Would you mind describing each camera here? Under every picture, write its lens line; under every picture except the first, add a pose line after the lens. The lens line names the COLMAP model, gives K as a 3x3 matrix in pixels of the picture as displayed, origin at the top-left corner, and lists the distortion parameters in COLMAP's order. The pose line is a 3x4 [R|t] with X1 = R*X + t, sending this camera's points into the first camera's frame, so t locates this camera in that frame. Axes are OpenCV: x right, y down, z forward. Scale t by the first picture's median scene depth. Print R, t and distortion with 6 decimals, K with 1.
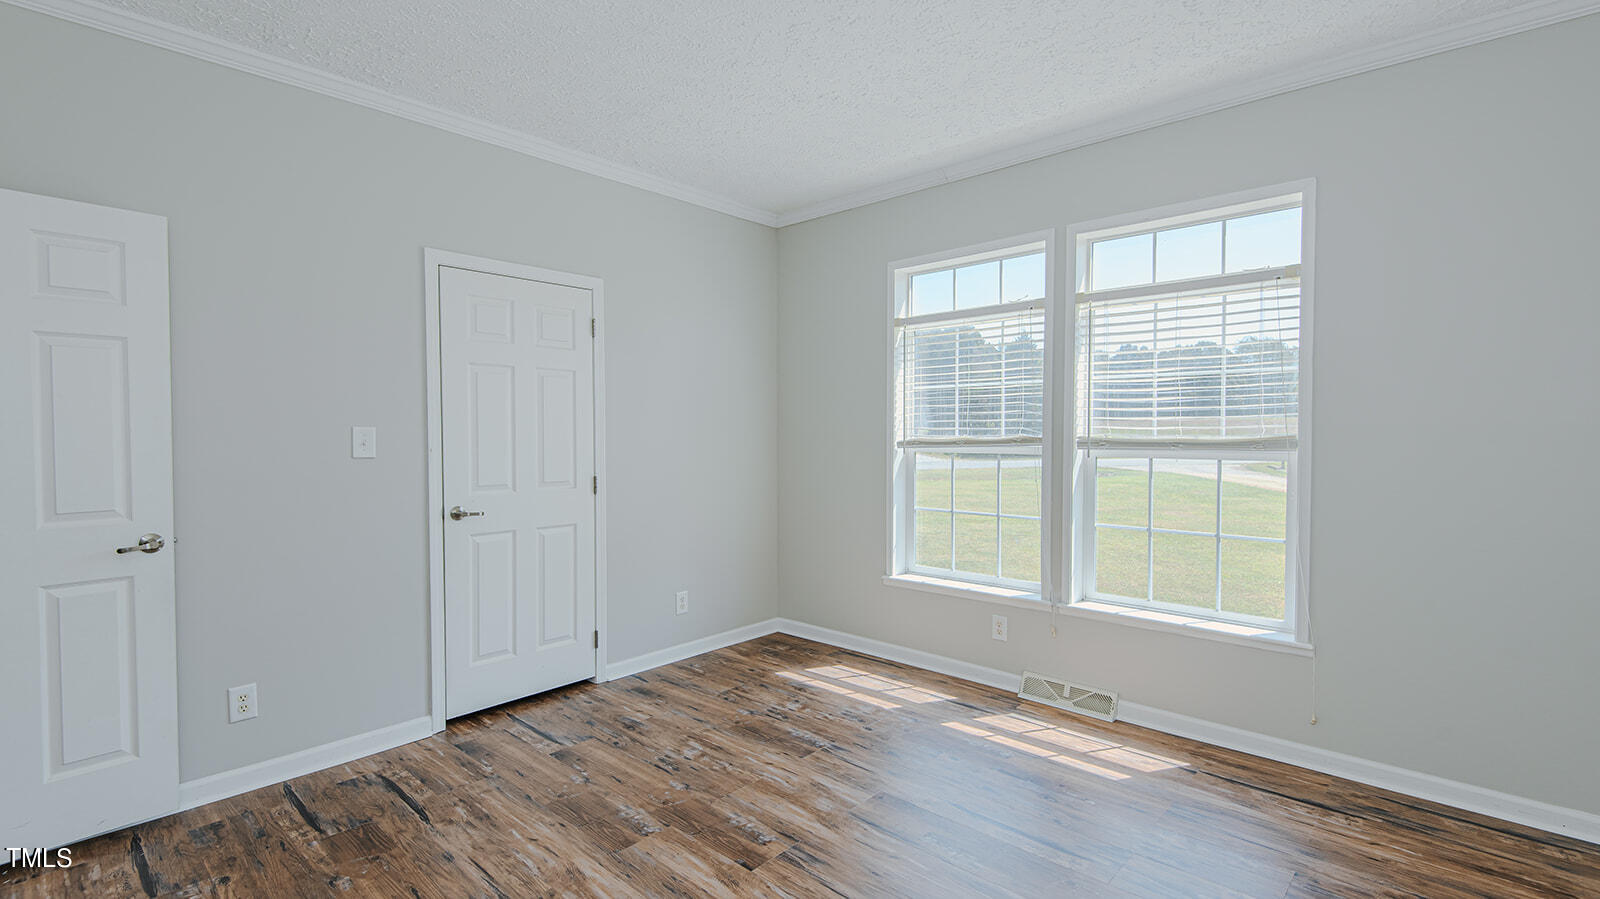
lens RADIAL K [[742.2, 0, 792.8], [0, 742.2, 445.9], [0, 0, 1]] dist [0.002945, -0.006507]
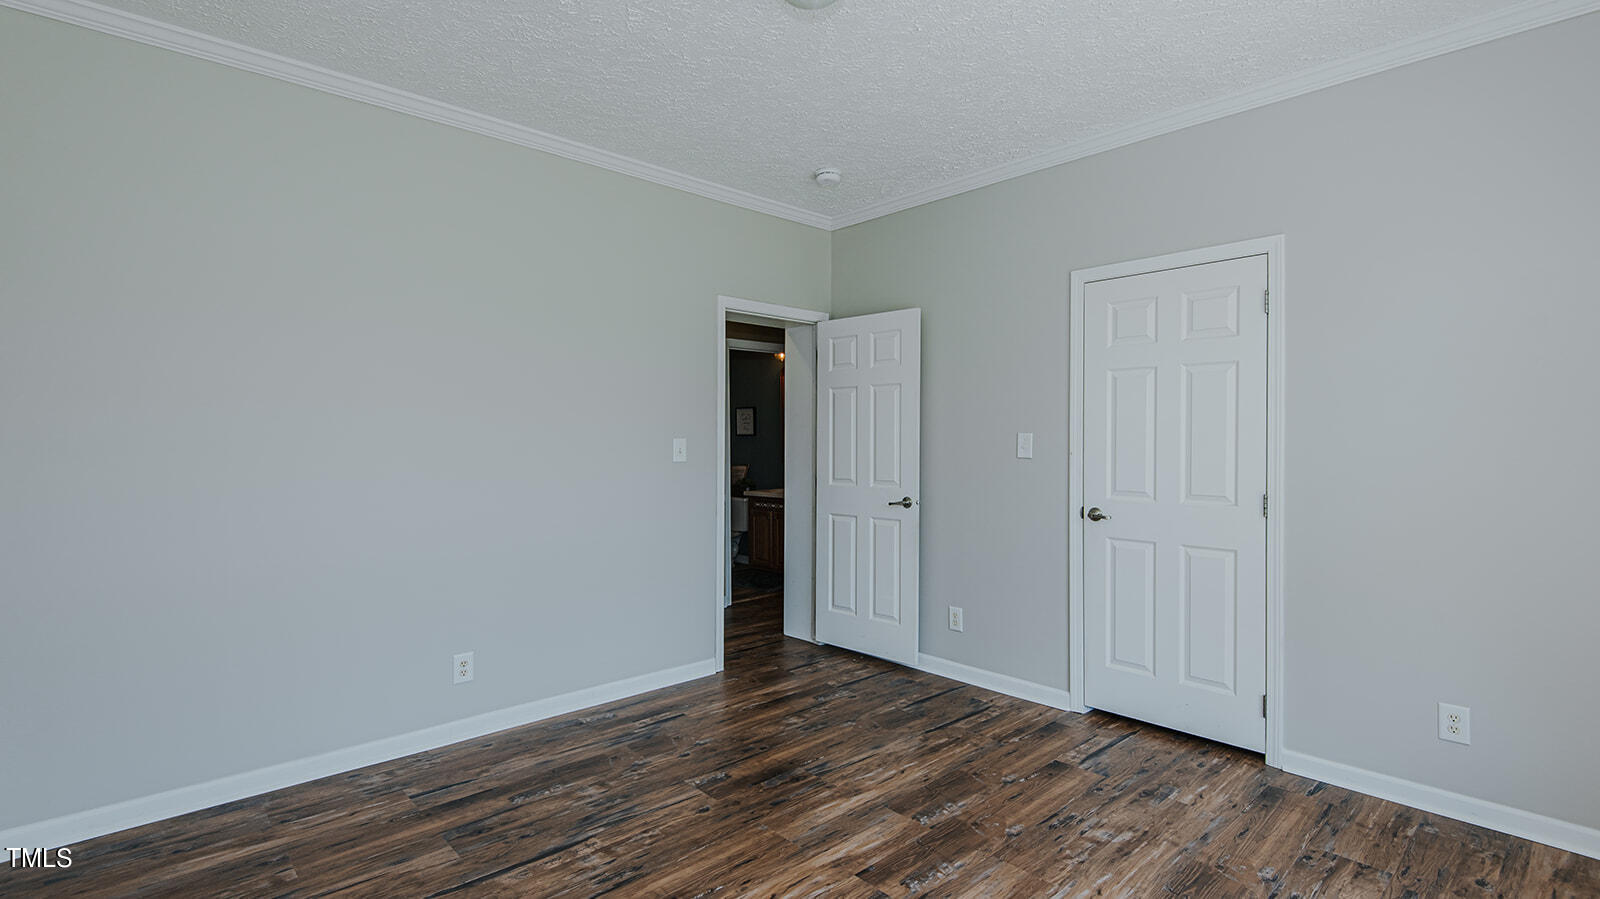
lens RADIAL K [[742.2, 0, 794.0], [0, 742.2, 444.7], [0, 0, 1]] dist [0.002945, -0.006507]
pose [[-0.100408, 0.010897, -0.994887, 0.685494], [-0.019625, 0.999724, 0.012930, -0.013971], [0.994753, 0.020823, -0.100166, 0.731811]]
